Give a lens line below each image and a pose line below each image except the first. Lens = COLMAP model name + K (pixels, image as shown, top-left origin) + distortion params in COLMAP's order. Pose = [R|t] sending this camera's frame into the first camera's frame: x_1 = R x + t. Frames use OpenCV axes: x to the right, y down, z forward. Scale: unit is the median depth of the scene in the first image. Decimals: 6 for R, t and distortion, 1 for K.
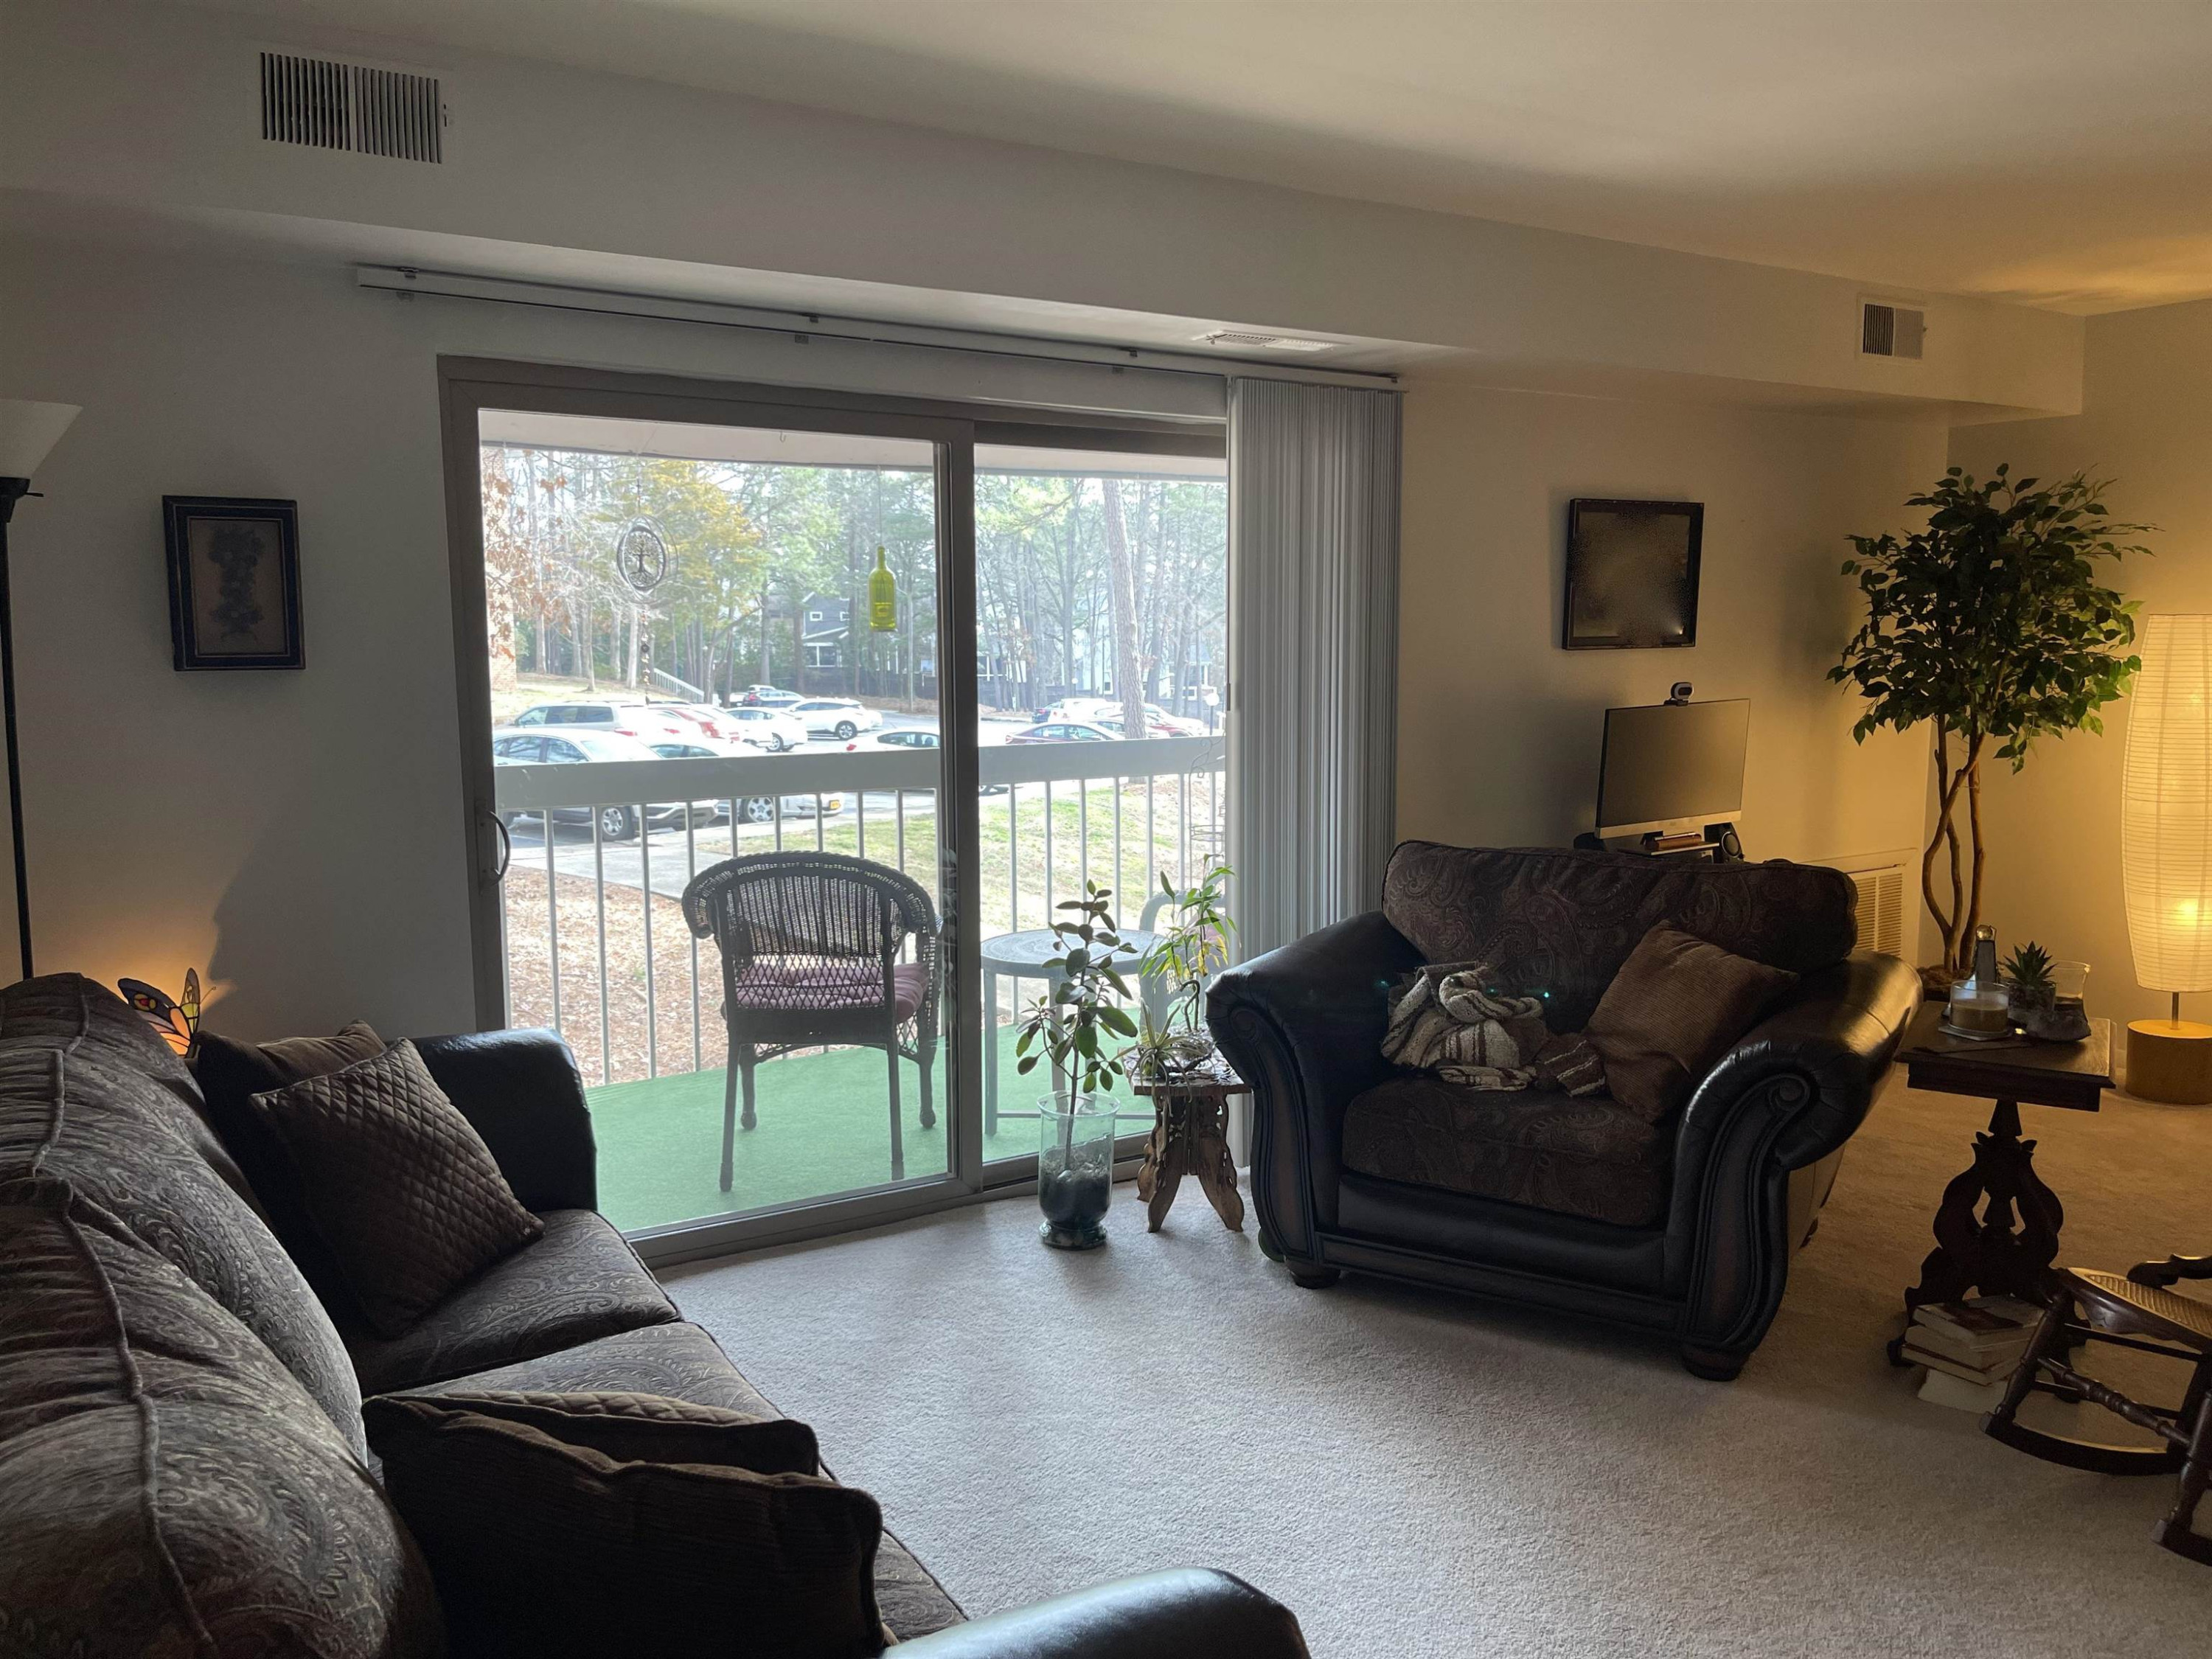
lens RADIAL K [[1674.5, 0, 1106.0], [0, 1674.5, 829.5], [0, 0, 1]] dist [0.023342, 0.002358]
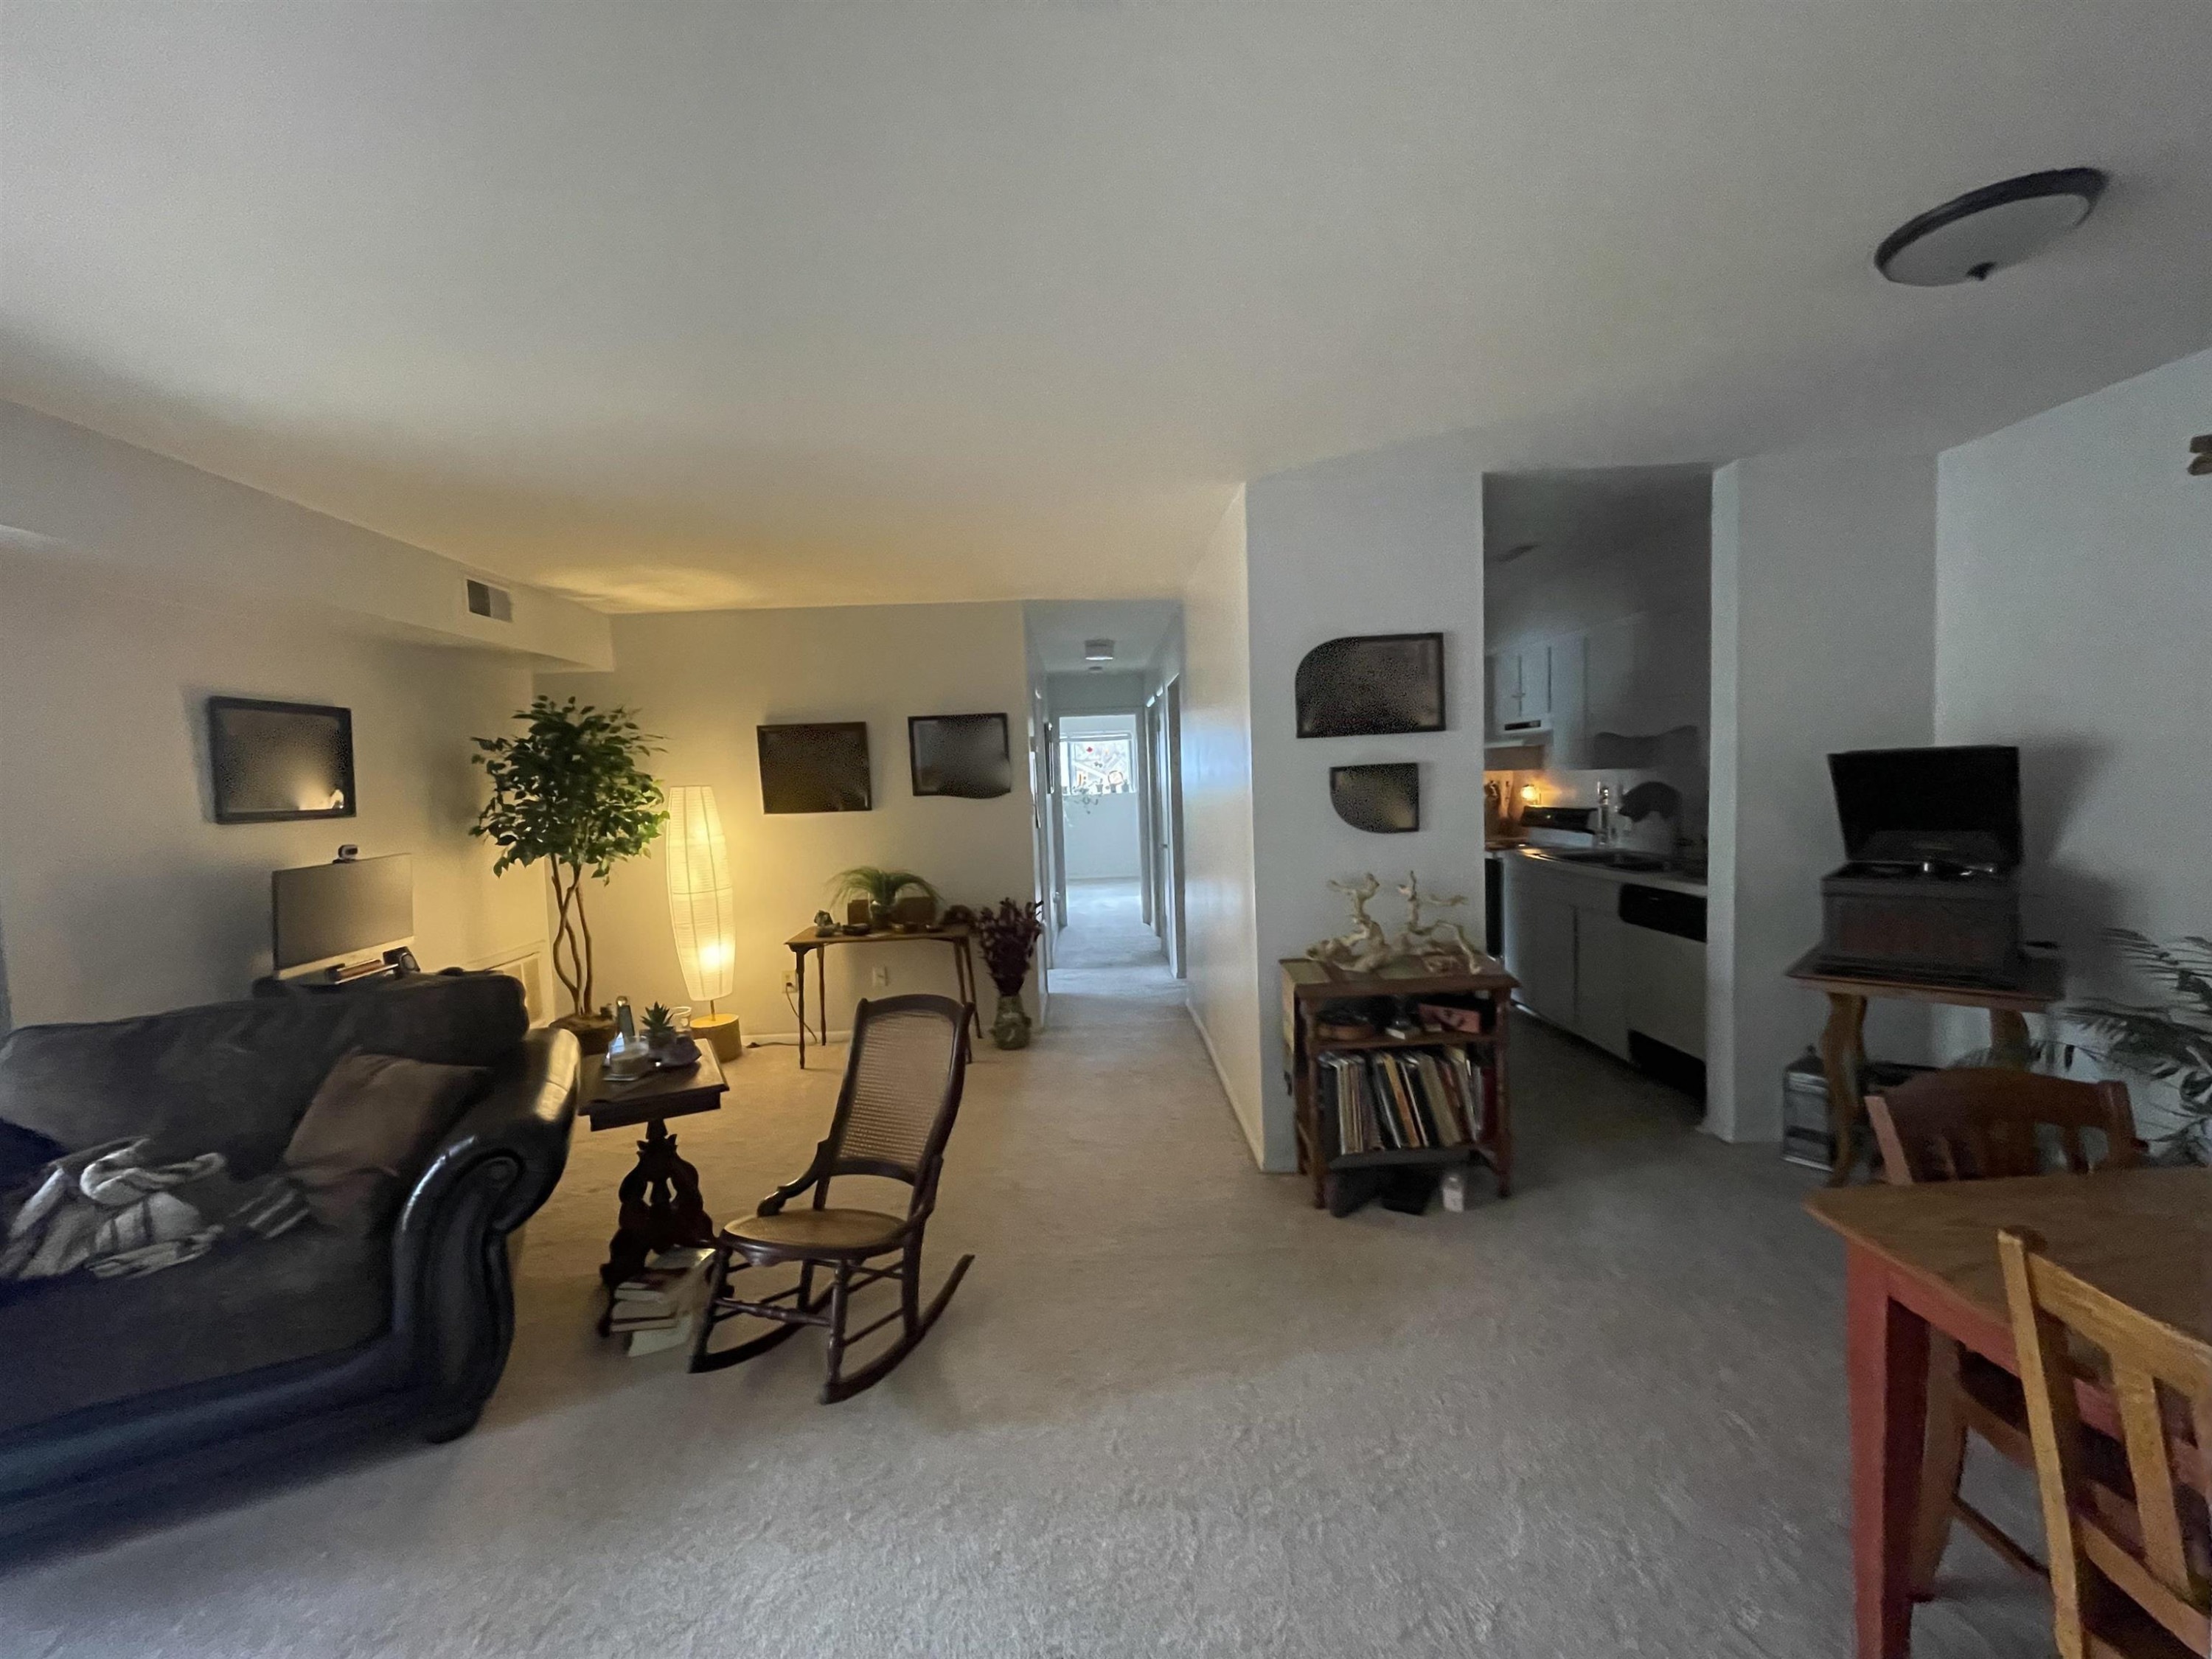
lens RADIAL K [[898.9, 0, 1106.0], [0, 898.9, 829.5], [0, 0, 1]] dist [-0.015909, 0.005585]
pose [[0.506720, -0.059526, 0.860053, 0.049968], [0.133405, 0.991011, -0.010009, -0.014806], [-0.851727, 0.119807, 0.510106, 0.151534]]
